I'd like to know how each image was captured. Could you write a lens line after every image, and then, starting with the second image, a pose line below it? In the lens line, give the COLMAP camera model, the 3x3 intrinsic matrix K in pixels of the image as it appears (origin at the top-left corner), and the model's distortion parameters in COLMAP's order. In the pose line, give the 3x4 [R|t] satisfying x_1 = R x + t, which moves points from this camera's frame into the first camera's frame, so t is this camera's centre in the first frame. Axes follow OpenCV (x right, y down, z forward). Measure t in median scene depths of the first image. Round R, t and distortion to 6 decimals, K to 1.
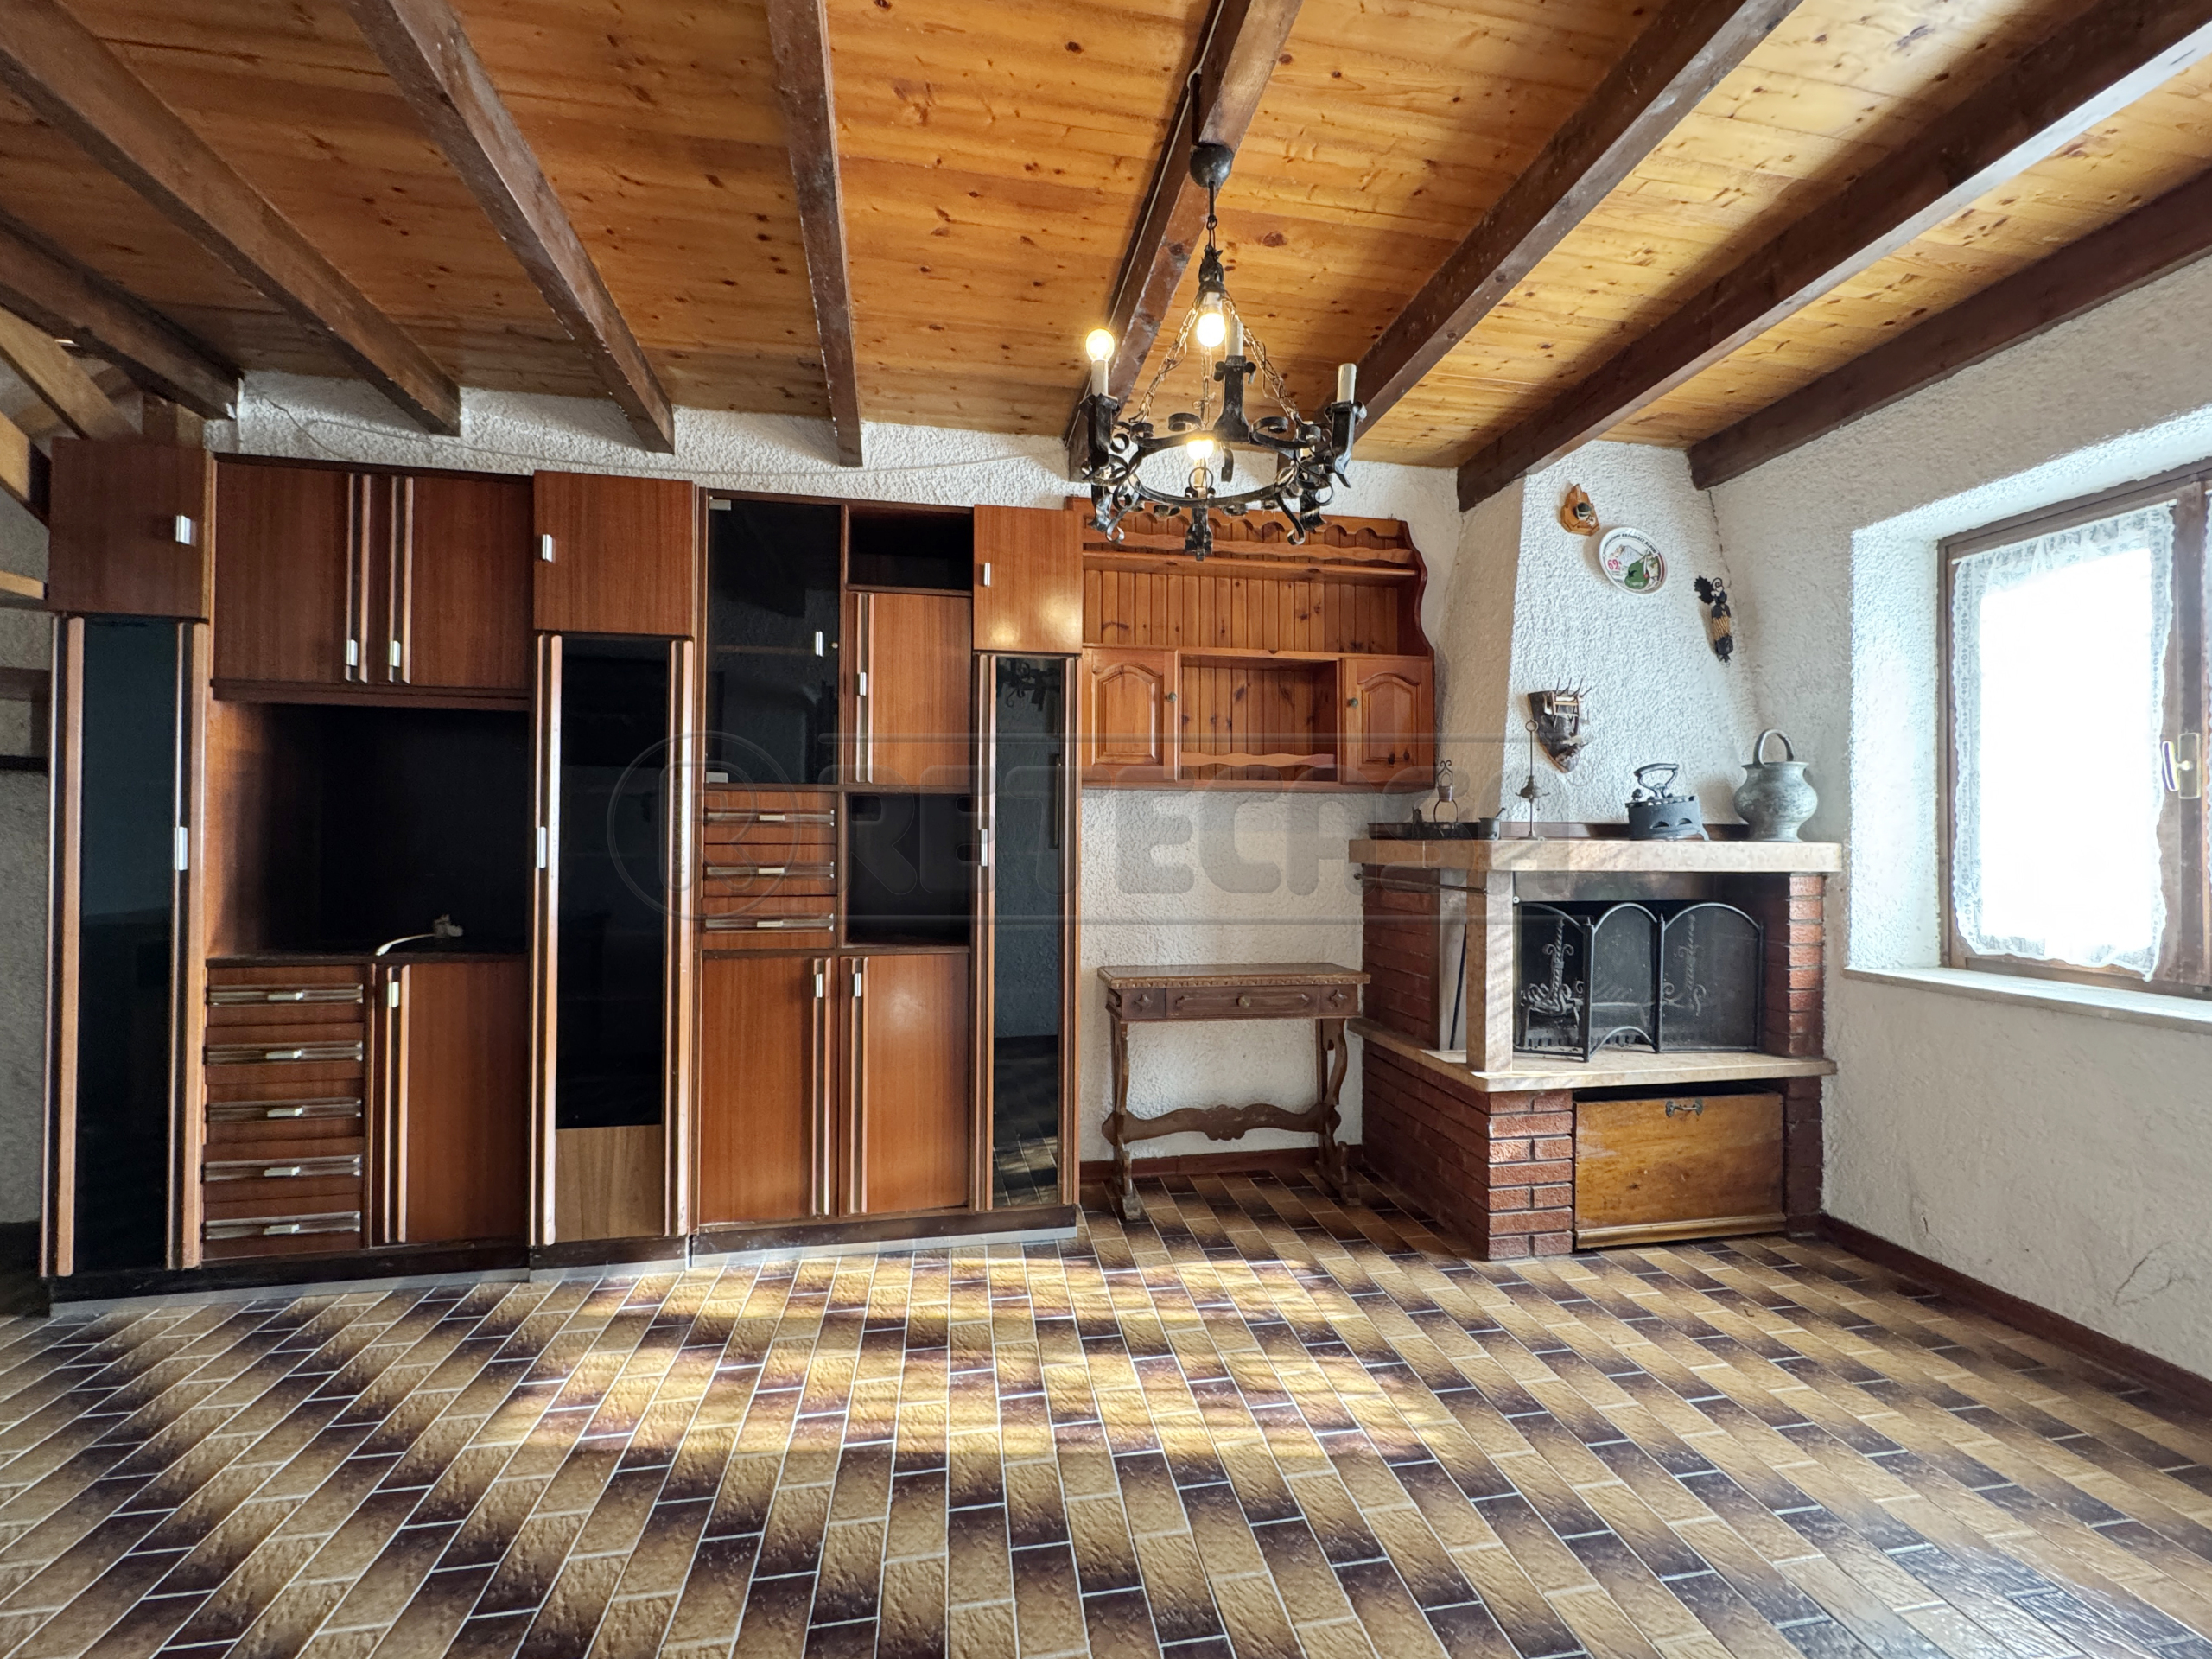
lens RADIAL K [[909.2, 0, 1114.5], [0, 909.2, 829.9], [0, 0, 1]] dist [-0.000966, -0.000499]
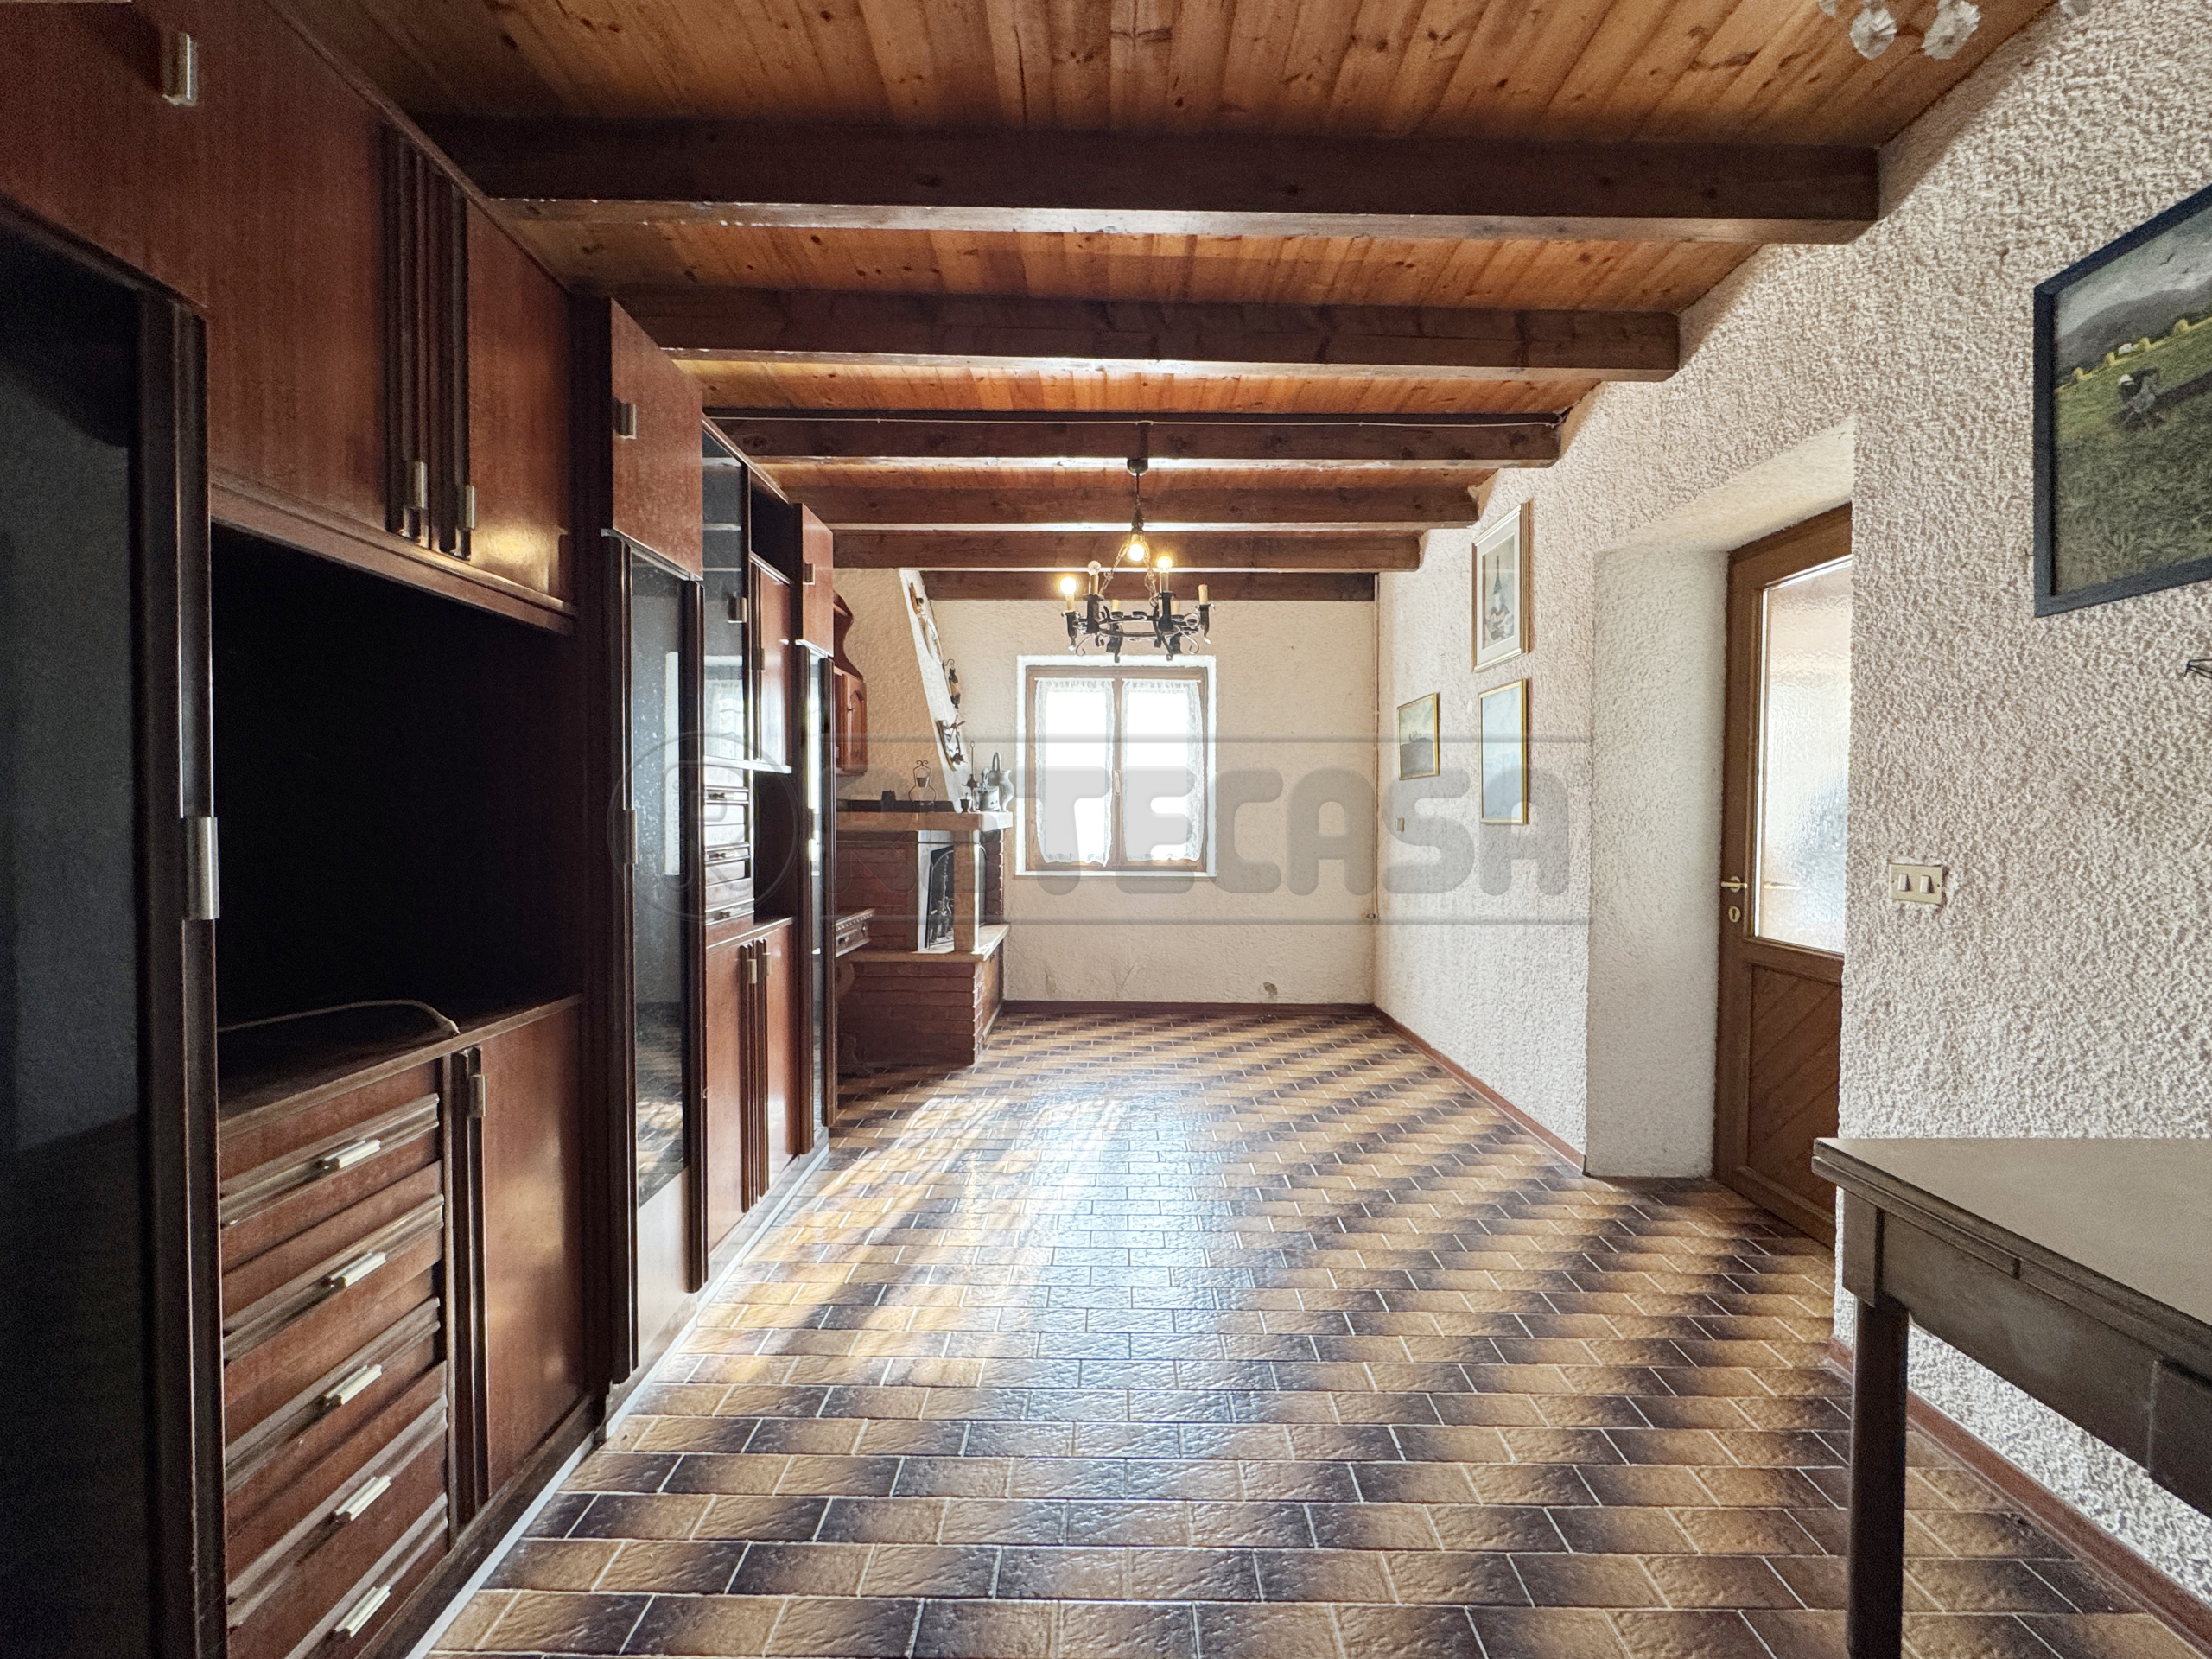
lens RADIAL K [[909.2, 0, 1102.7], [0, 909.2, 835.0], [0, 0, 1]] dist [-0.000966, -0.000499]
pose [[0.188667, -0.033203, 0.981480, -1.241478], [-0.017299, 0.999161, 0.037126, -0.015442], [-0.981889, -0.023983, 0.187934, 0.482308]]
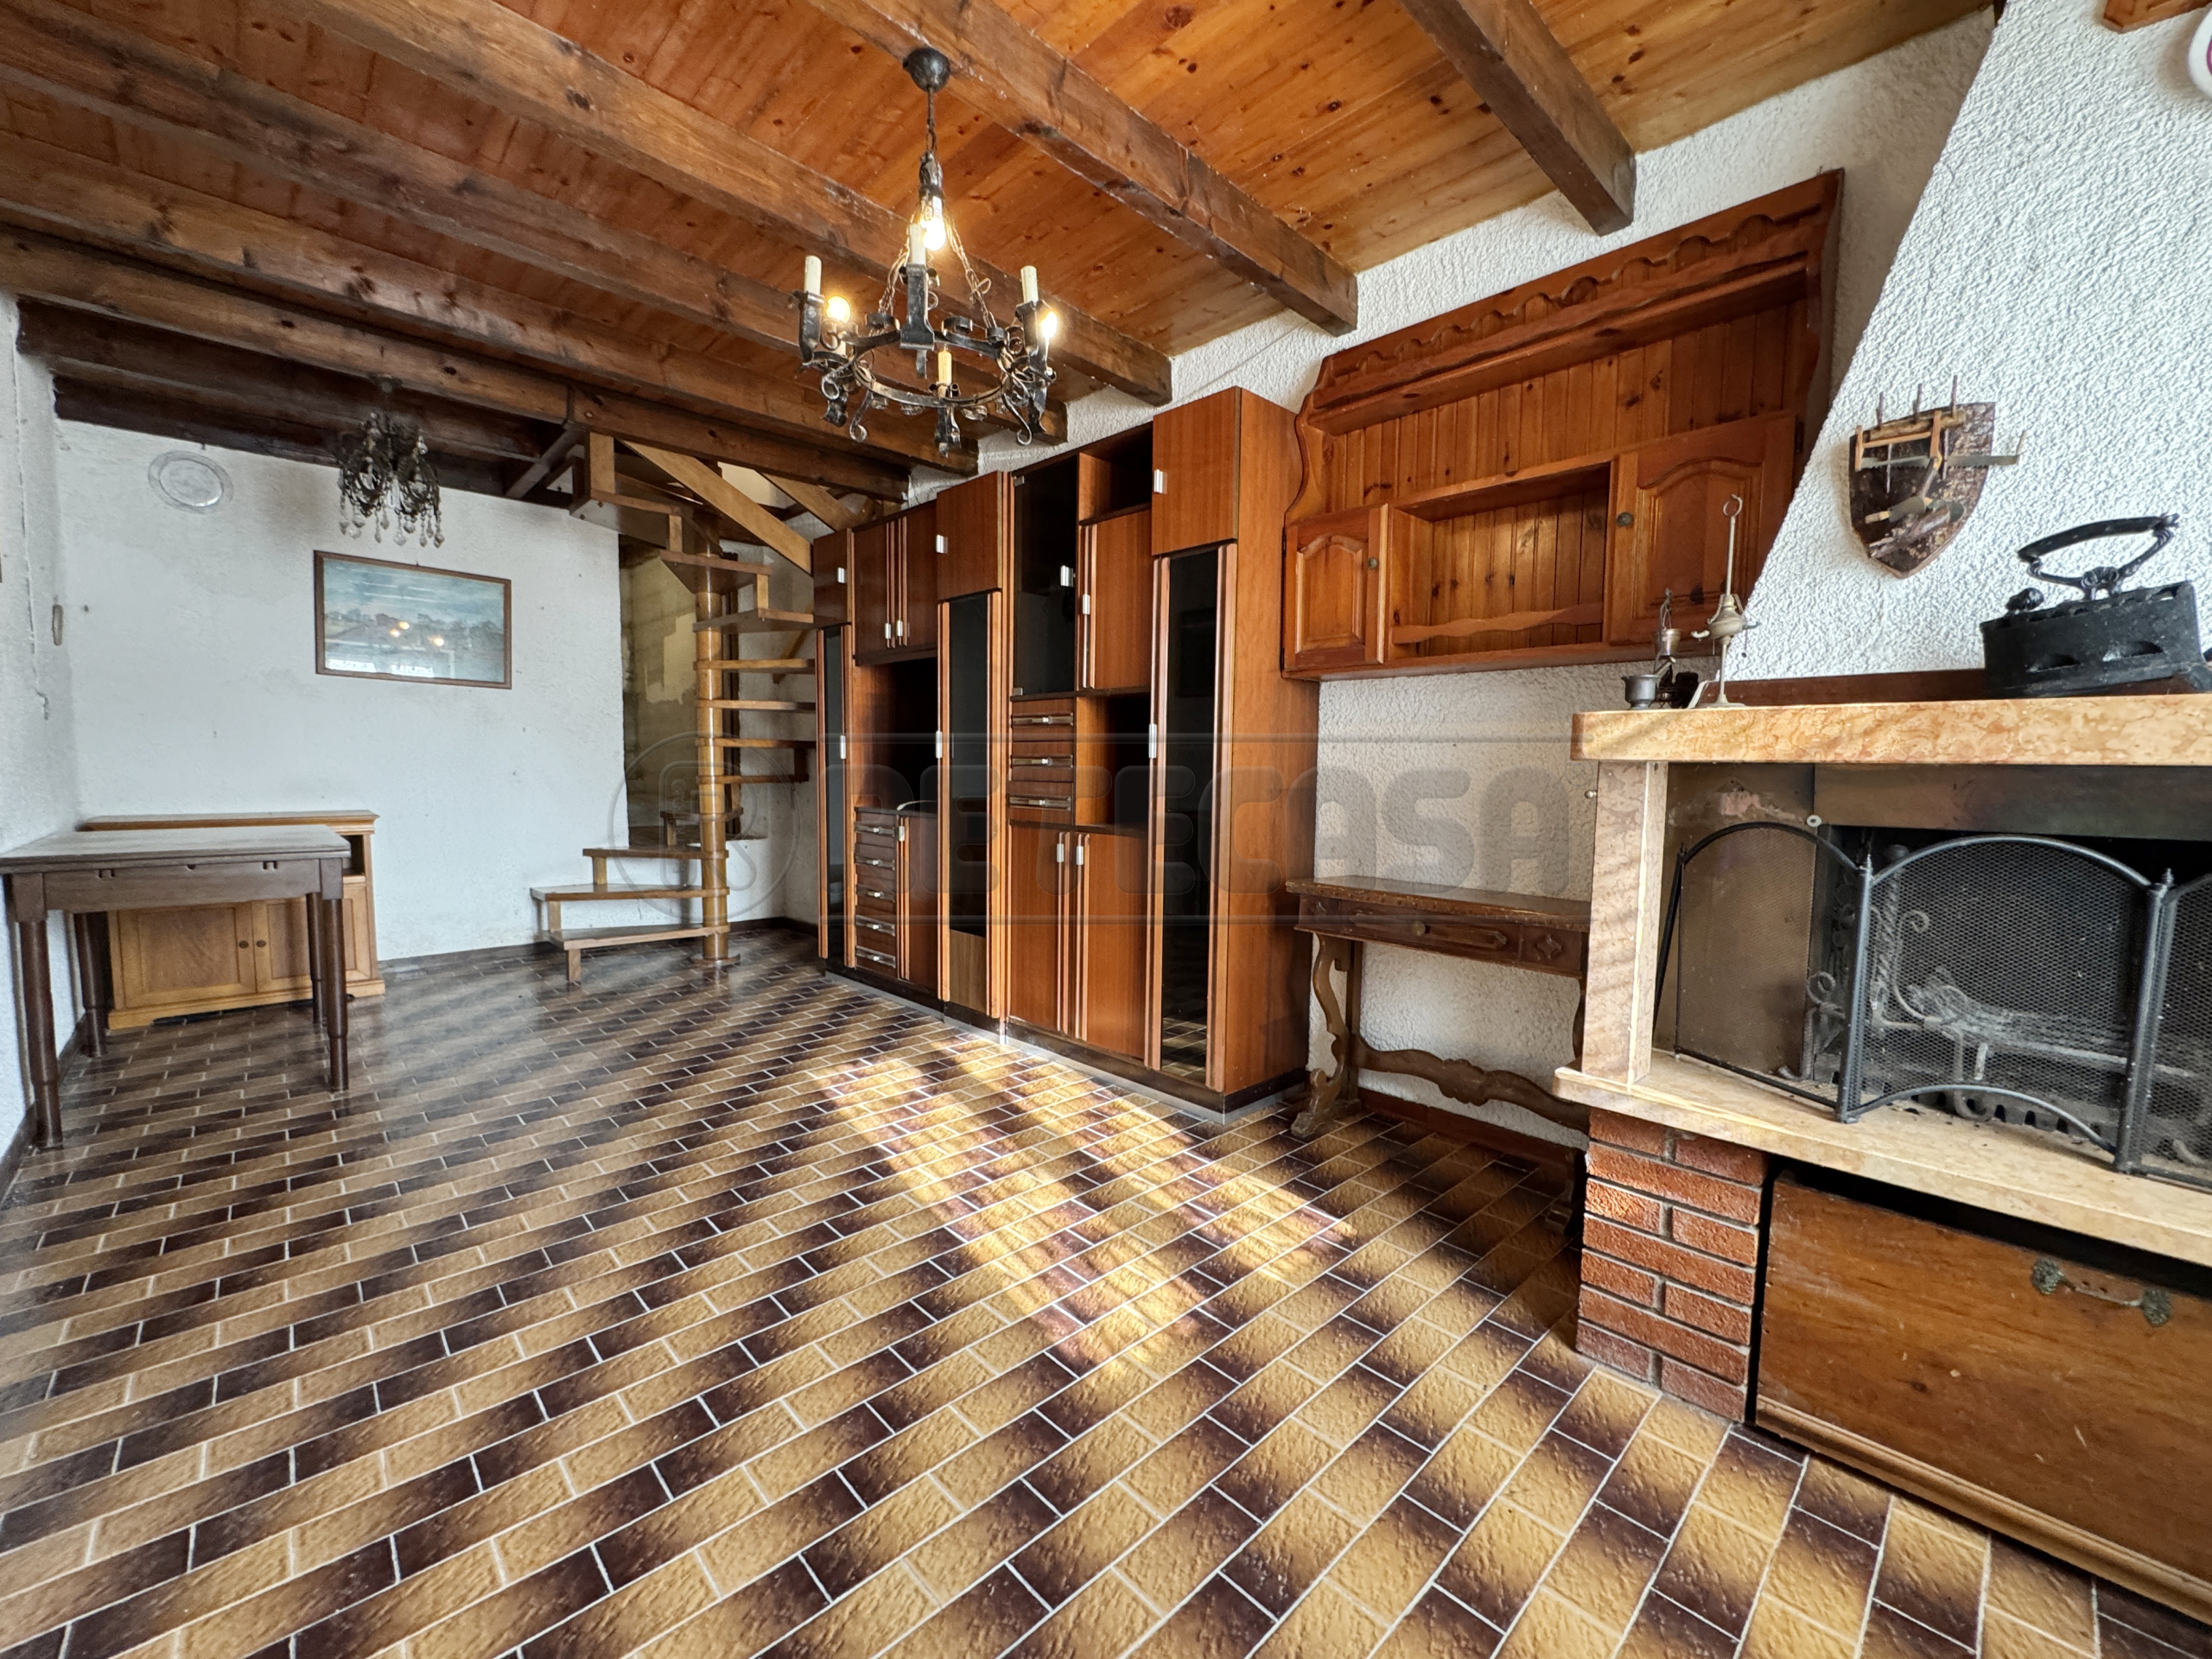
lens RADIAL K [[909.2, 0, 1106.4], [0, 909.2, 833.8], [0, 0, 1]] dist [-0.000966, -0.000499]
pose [[0.544928, 0.065058, -0.835955, 0.792639], [0.002383, 0.996861, 0.079133, 0.046398], [0.838479, -0.045114, 0.543063, 0.387972]]
